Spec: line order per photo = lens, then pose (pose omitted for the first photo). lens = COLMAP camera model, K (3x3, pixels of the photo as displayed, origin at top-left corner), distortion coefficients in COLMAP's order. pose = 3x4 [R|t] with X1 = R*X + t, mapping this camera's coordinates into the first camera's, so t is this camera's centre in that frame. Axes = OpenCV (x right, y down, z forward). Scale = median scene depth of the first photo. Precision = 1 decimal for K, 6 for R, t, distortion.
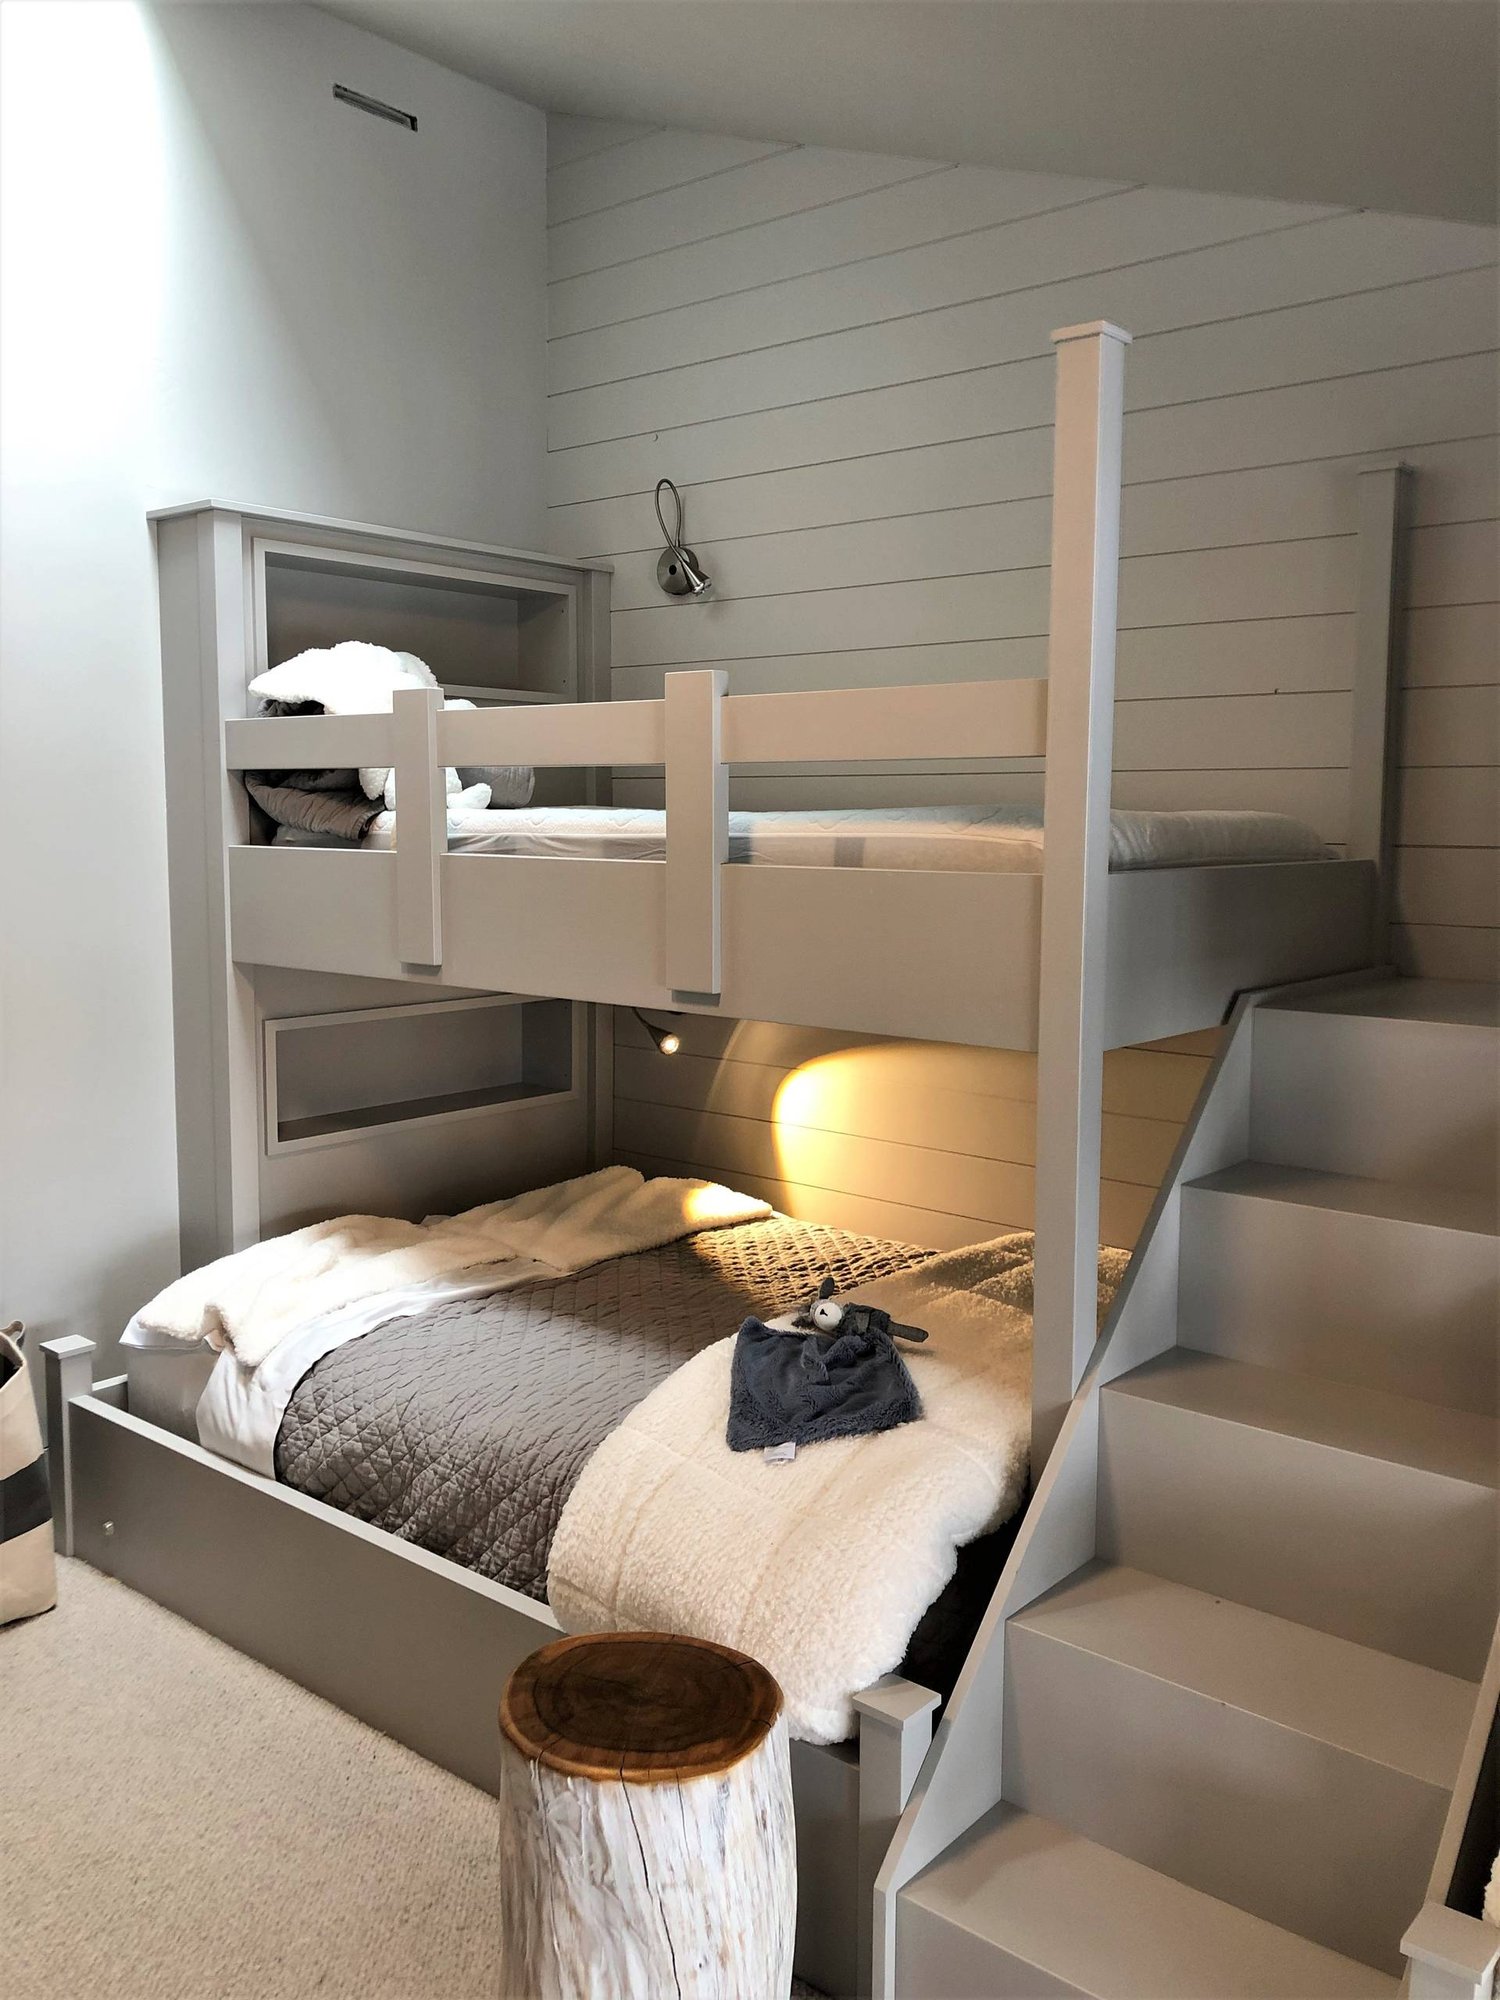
lens RADIAL K [[1637.8, 0, 750.0], [0, 1637.8, 1000.0], [0, 0, 1]] dist [0.006860, 0.004935]
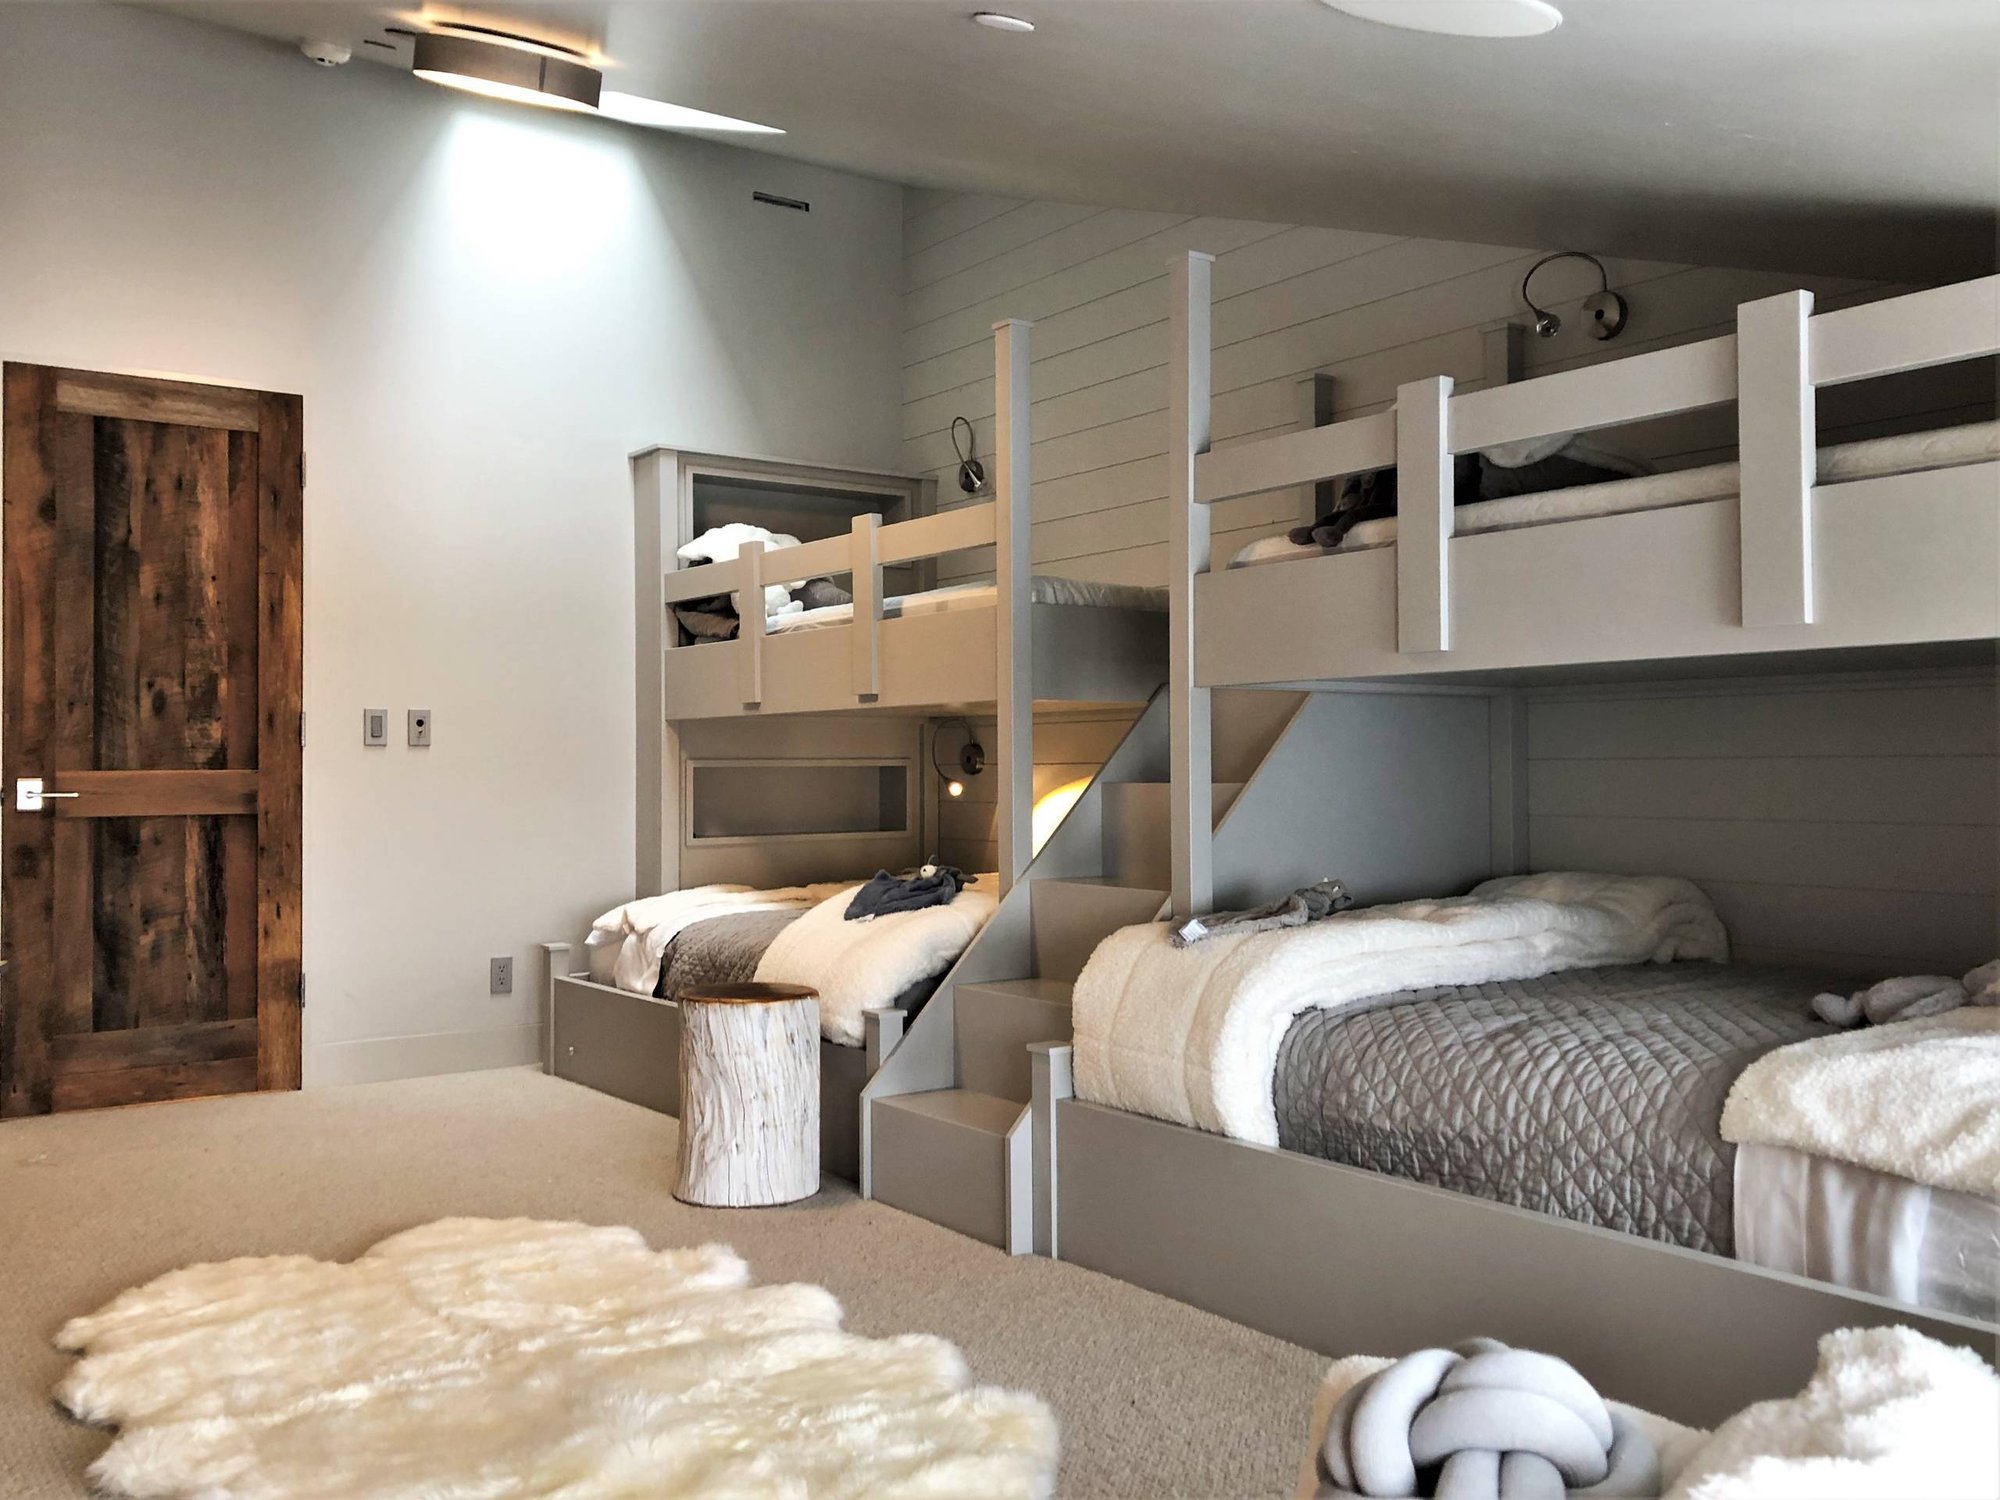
lens RADIAL K [[1637.8, 0, 1000.0], [0, 1637.8, 750.0], [0, 0, 1]] dist [0.006860, 0.004935]
pose [[0.976131, -0.010713, -0.216919, 0.390379], [-0.014443, 0.993370, -0.114051, 0.202085], [0.216703, 0.114462, 0.969504, -0.537610]]
